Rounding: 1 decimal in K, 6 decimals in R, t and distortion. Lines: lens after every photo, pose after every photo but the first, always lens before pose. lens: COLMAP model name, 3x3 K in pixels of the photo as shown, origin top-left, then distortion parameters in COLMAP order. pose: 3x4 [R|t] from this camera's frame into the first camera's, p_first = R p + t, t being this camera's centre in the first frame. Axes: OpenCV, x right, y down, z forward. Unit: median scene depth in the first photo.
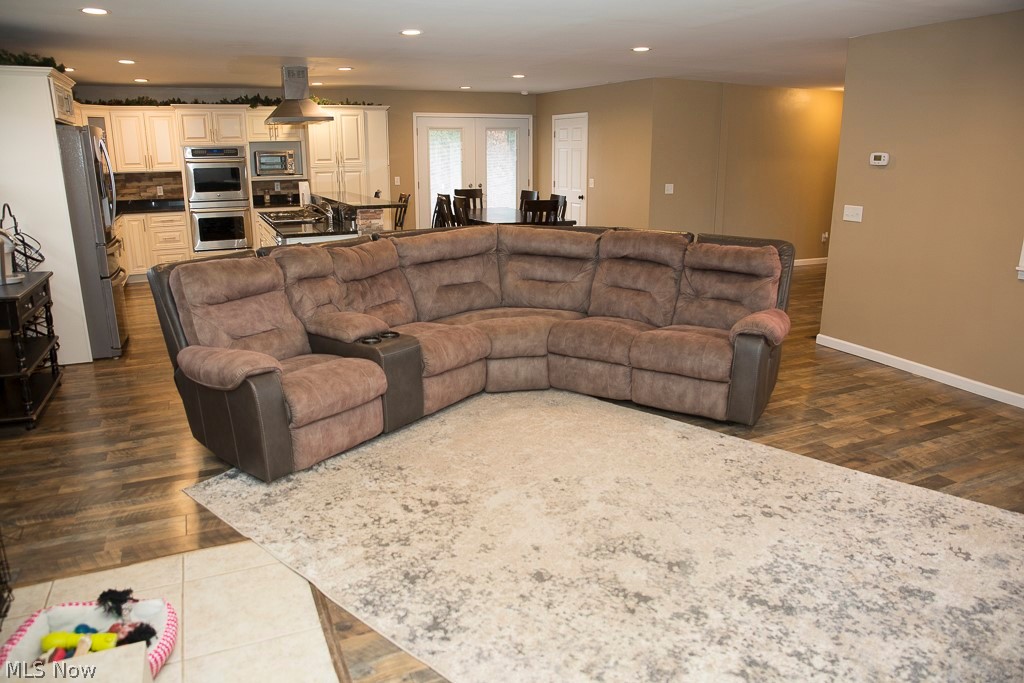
lens RADIAL K [[694.8, 0, 510.6], [0, 694.8, 342.2], [0, 0, 1]] dist [-0.092184, 0.034900]
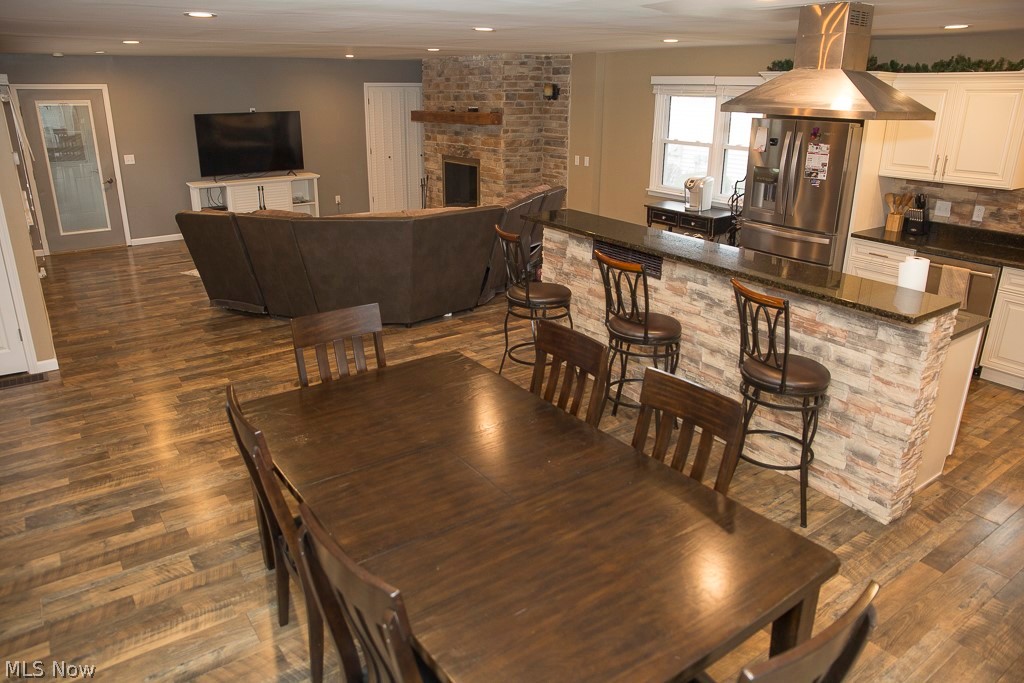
lens RADIAL K [[694.8, 0, 515.3], [0, 694.8, 340.5], [0, 0, 1]] dist [-0.092184, 0.034900]
pose [[-0.980431, 0.062439, -0.186697, 0.014482], [-0.057006, 0.817687, 0.572833, -0.389109], [0.188427, 0.572266, -0.798127, 1.231379]]
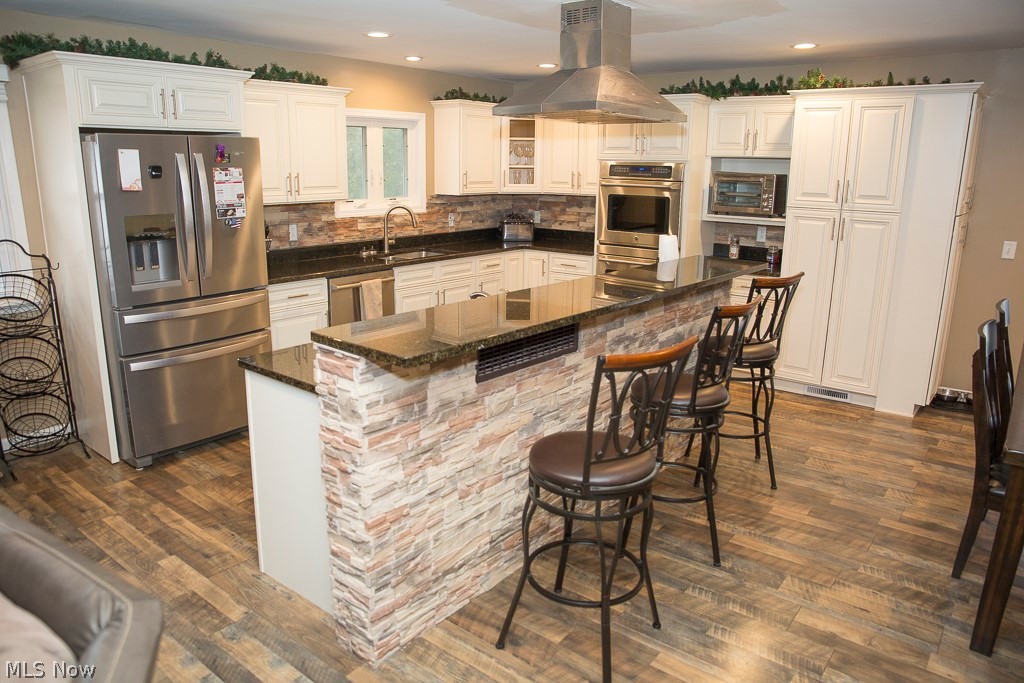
lens RADIAL K [[694.8, 0, 512.0], [0, 694.8, 341.9], [0, 0, 1]] dist [-0.092184, 0.034900]
pose [[0.452816, 0.228036, -0.861950, 0.098565], [-0.248007, 0.960802, 0.123900, -0.178913], [0.856417, 0.157666, 0.491621, 0.616242]]
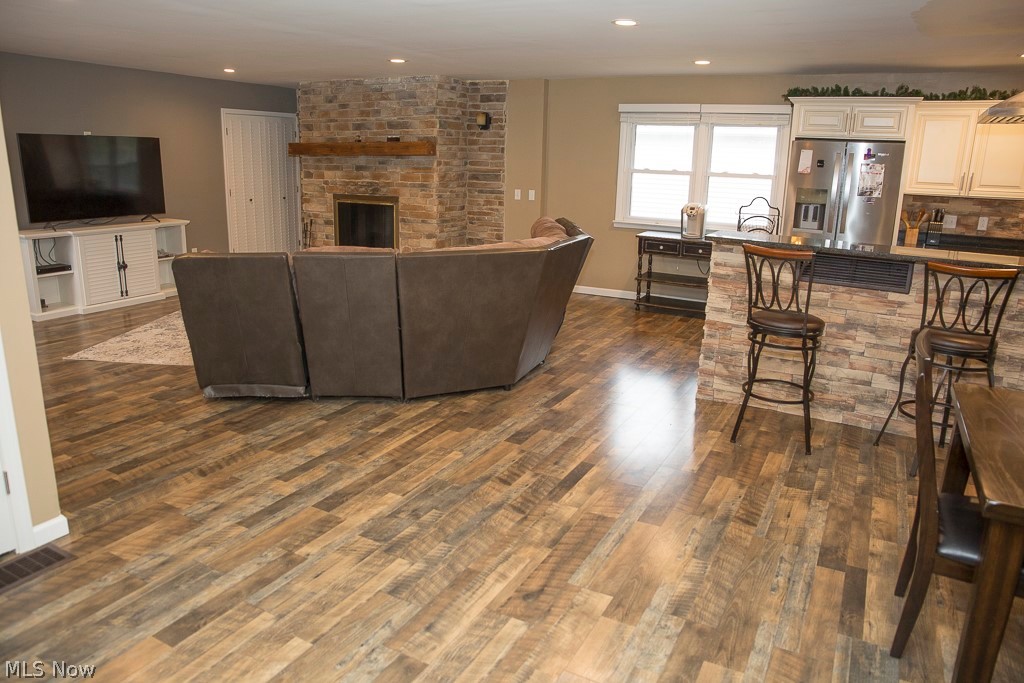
lens RADIAL K [[694.8, 0, 510.8], [0, 694.8, 340.6], [0, 0, 1]] dist [-0.092184, 0.034900]
pose [[-0.800452, 0.137395, -0.583437, 0.312119], [-0.180338, 0.873071, 0.453018, -0.274234], [0.571625, 0.467835, -0.674074, 0.993259]]
